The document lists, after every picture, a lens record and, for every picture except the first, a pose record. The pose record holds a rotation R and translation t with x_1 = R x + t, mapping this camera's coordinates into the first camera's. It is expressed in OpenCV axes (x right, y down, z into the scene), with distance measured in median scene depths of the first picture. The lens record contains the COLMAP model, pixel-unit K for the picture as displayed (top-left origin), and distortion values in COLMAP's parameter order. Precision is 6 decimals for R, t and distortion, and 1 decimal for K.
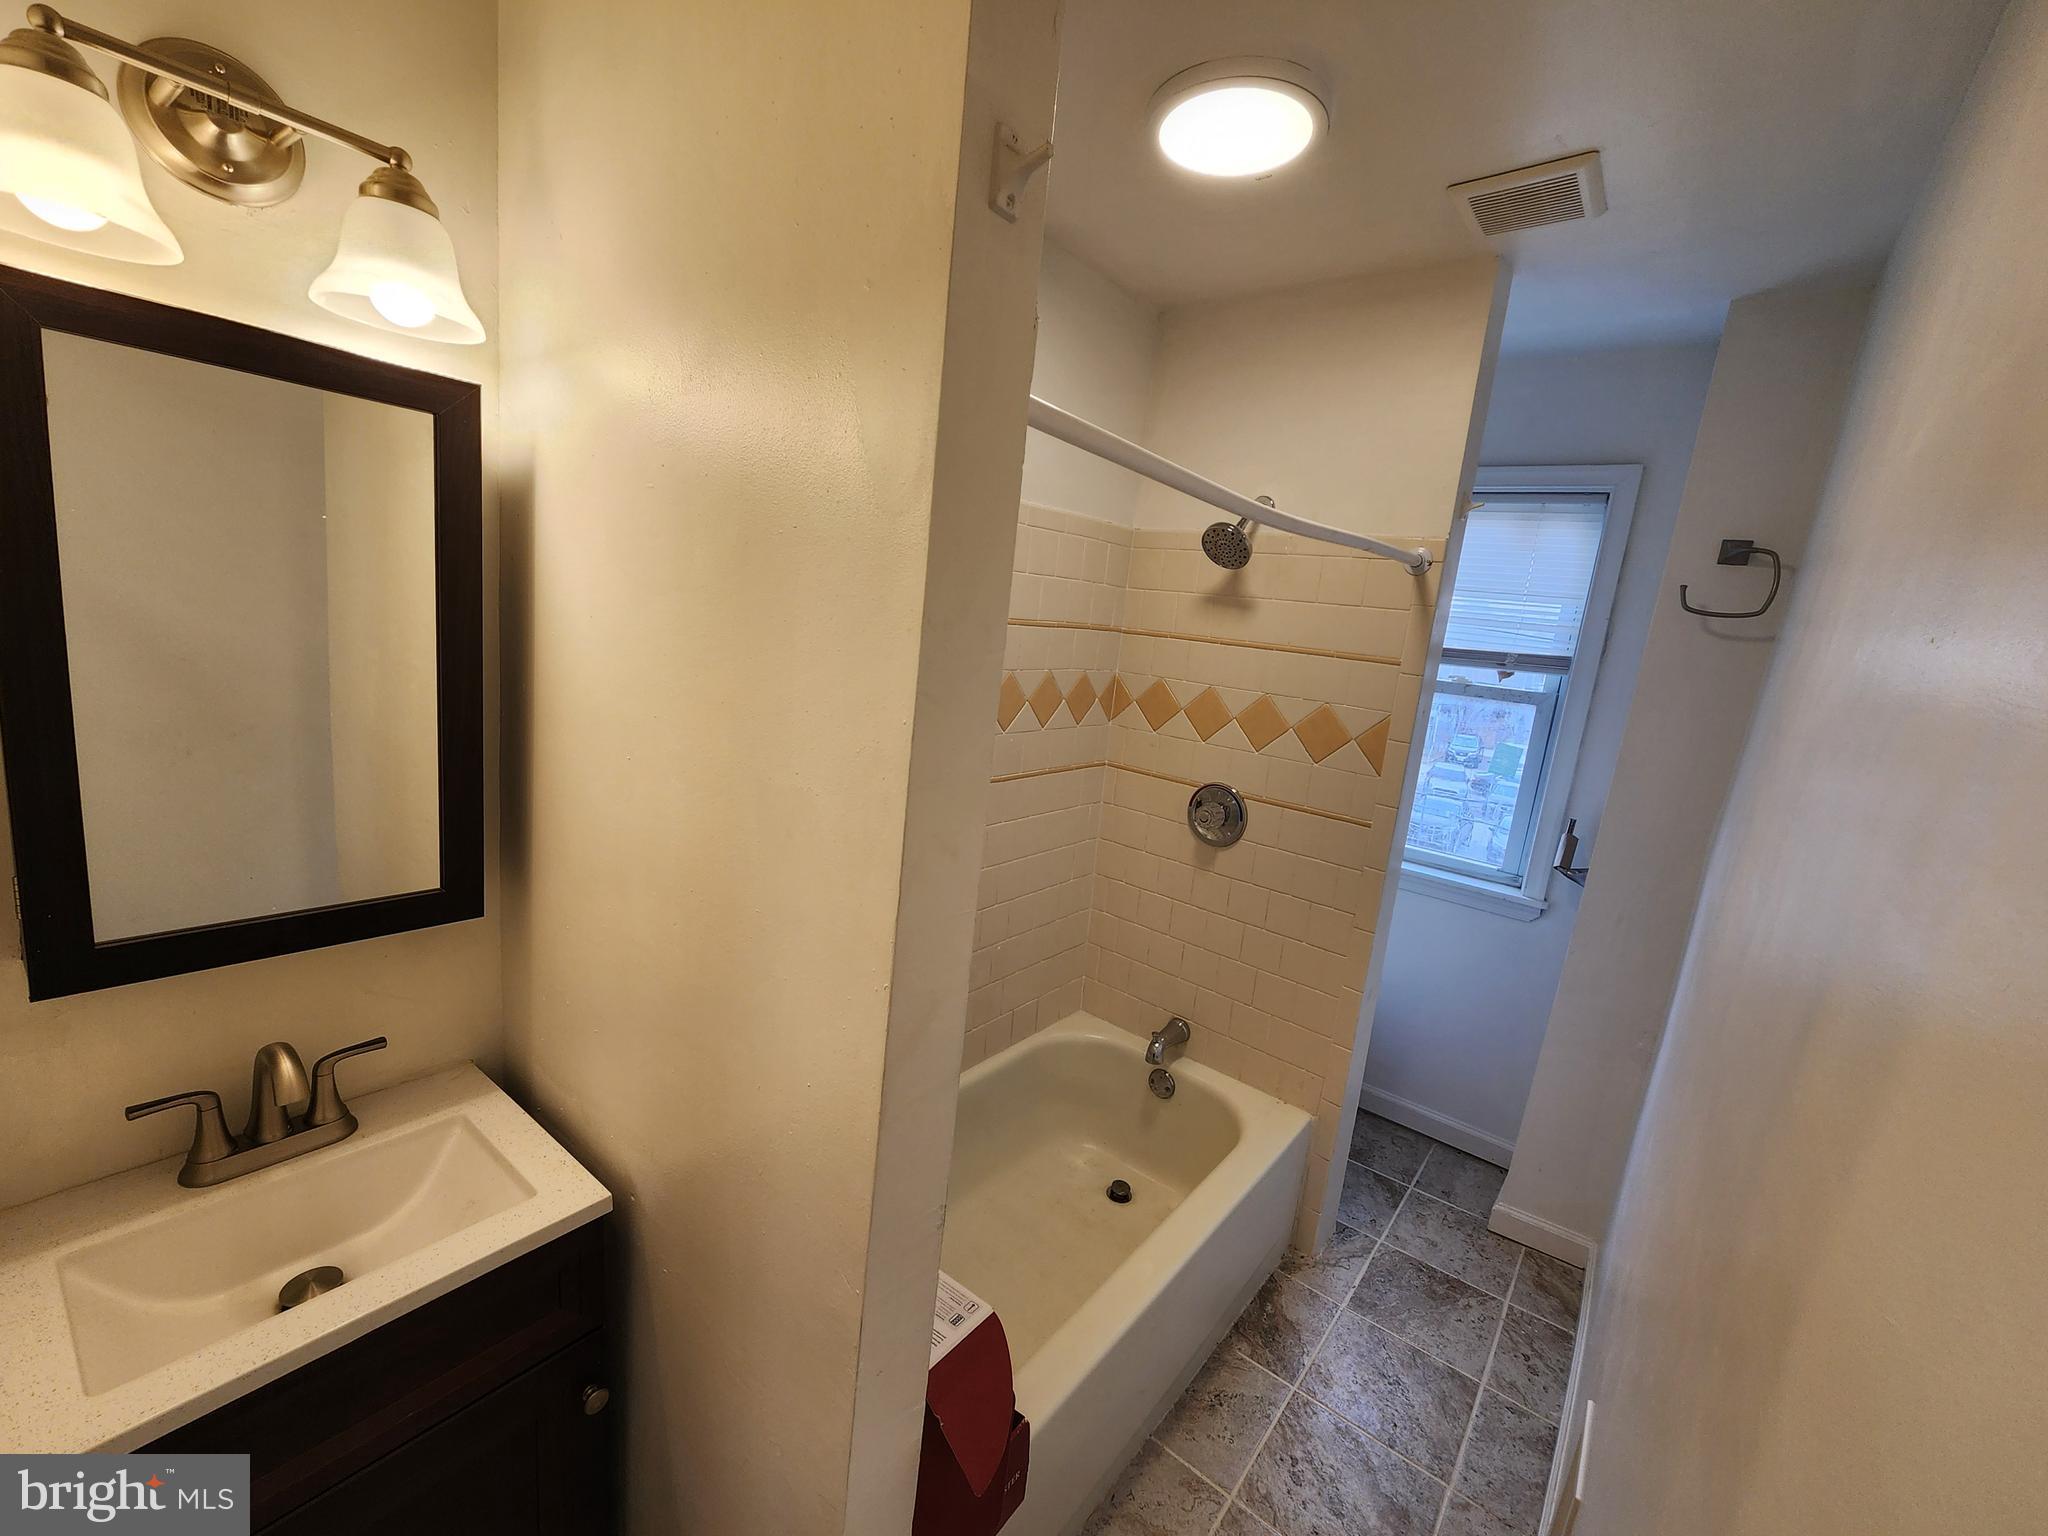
lens RADIAL K [[837.0, 0, 1030.9], [0, 837.0, 769.3], [0, 0, 1]] dist [-0.000980, -0.000670]
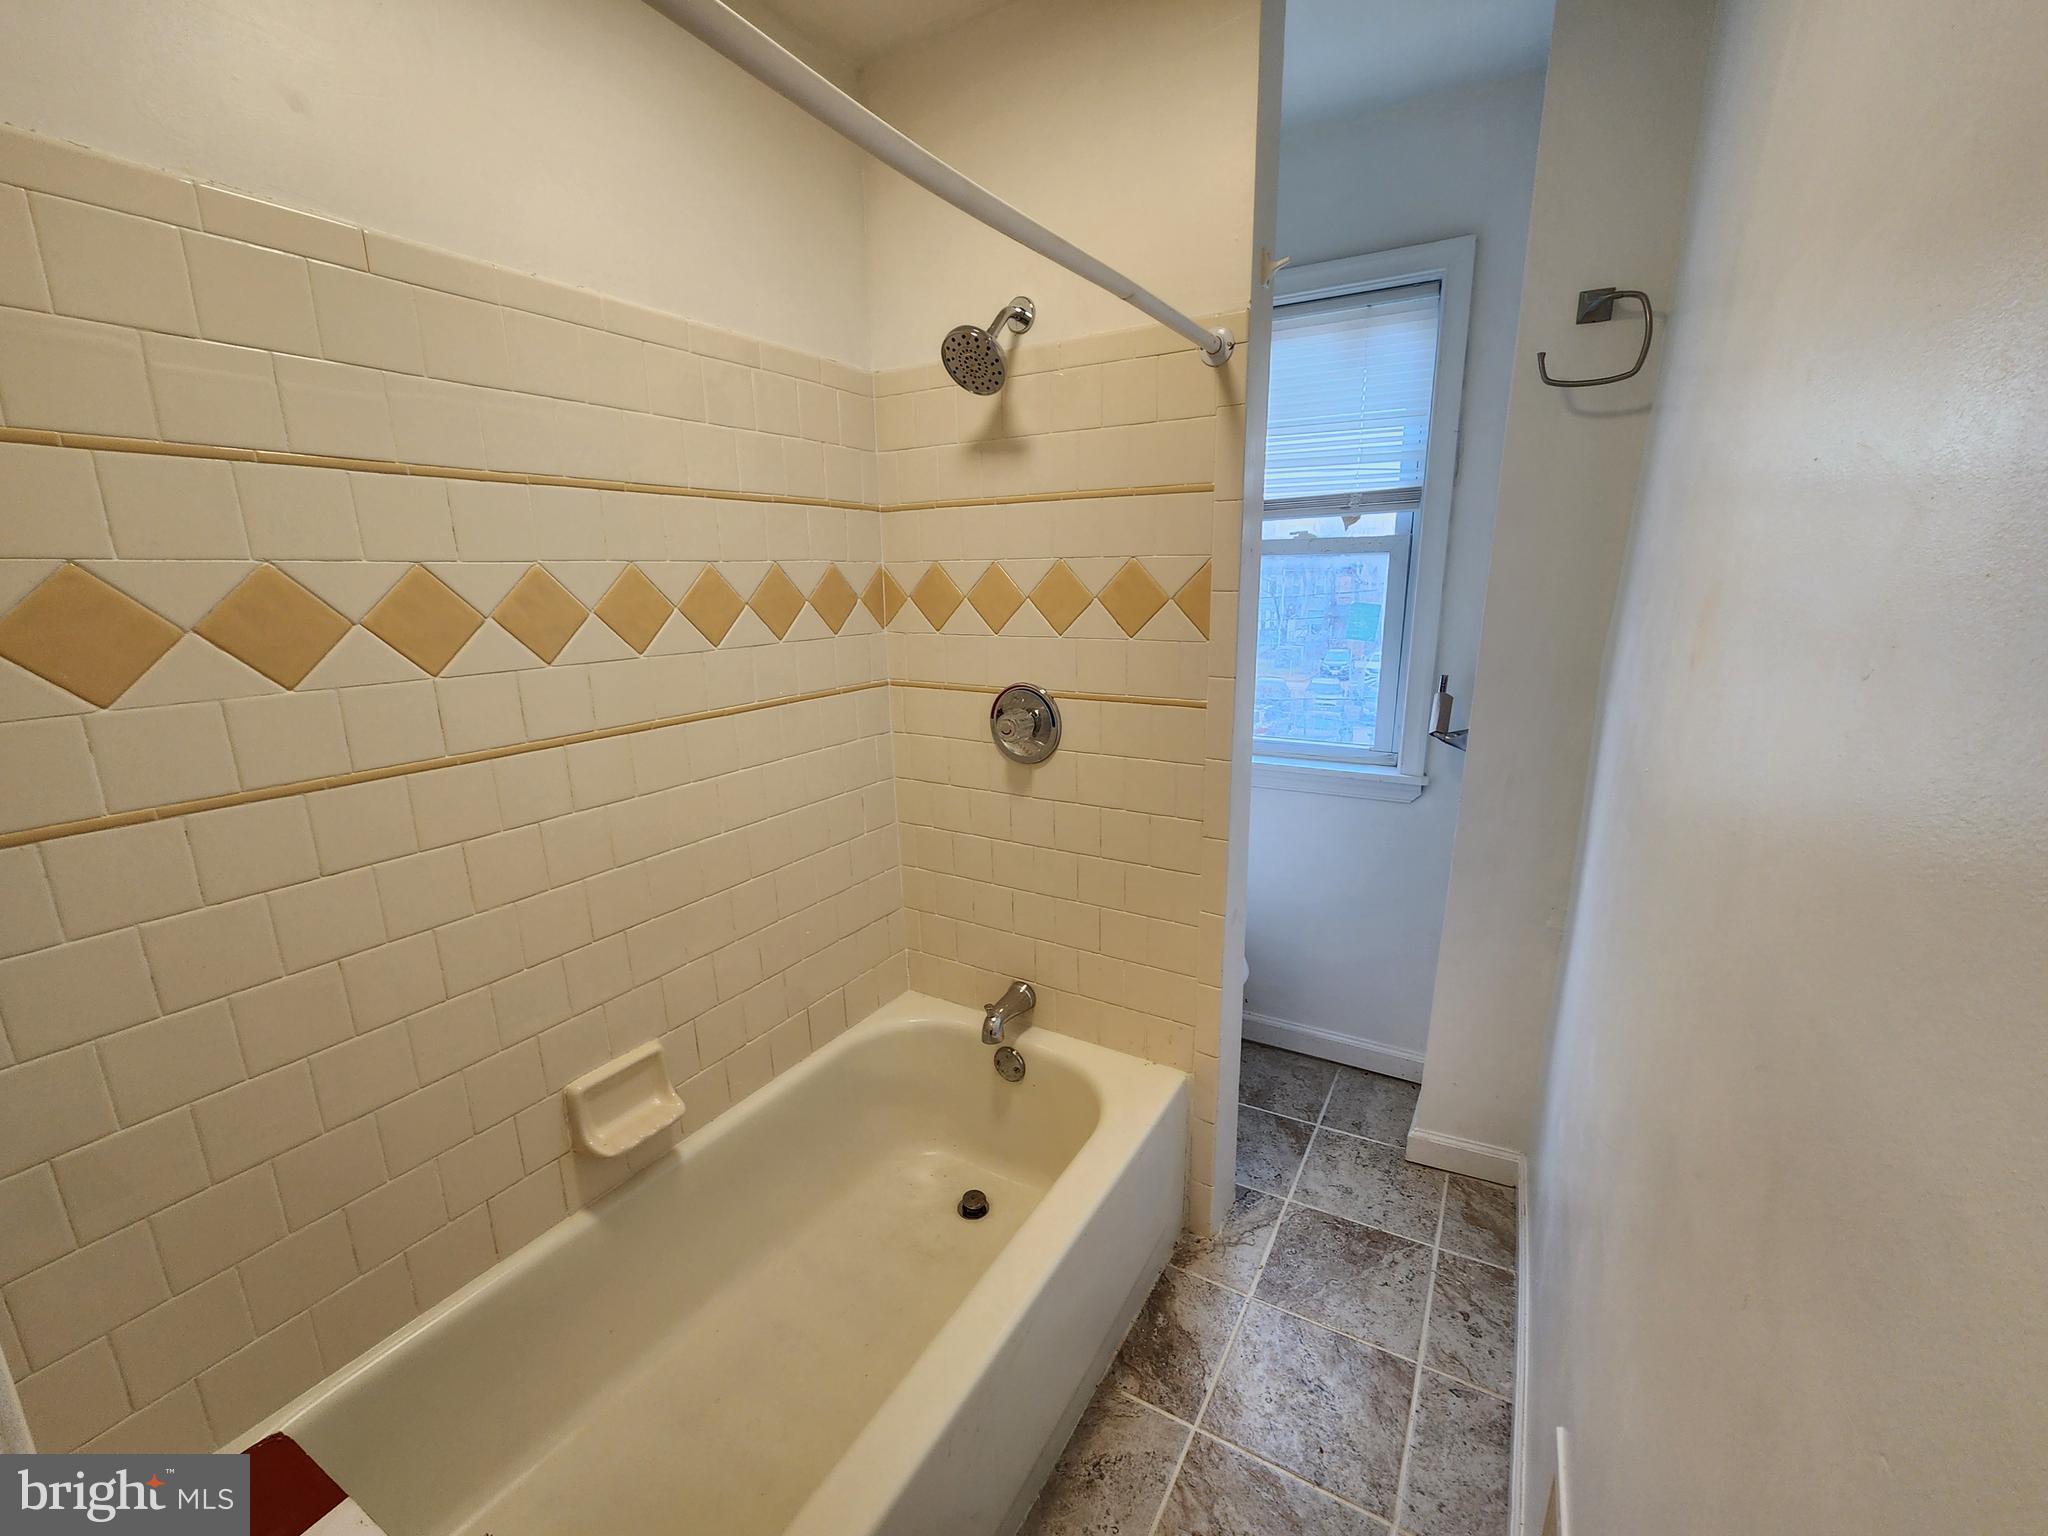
lens RADIAL K [[837.0, 0, 1023.0], [0, 837.0, 770.6], [0, 0, 1]] dist [-0.000980, -0.000670]
pose [[0.984180, -0.141723, 0.106322, 0.131642], [0.137031, 0.989292, 0.050246, 0.058684], [-0.112305, -0.034881, 0.993061, 0.215592]]
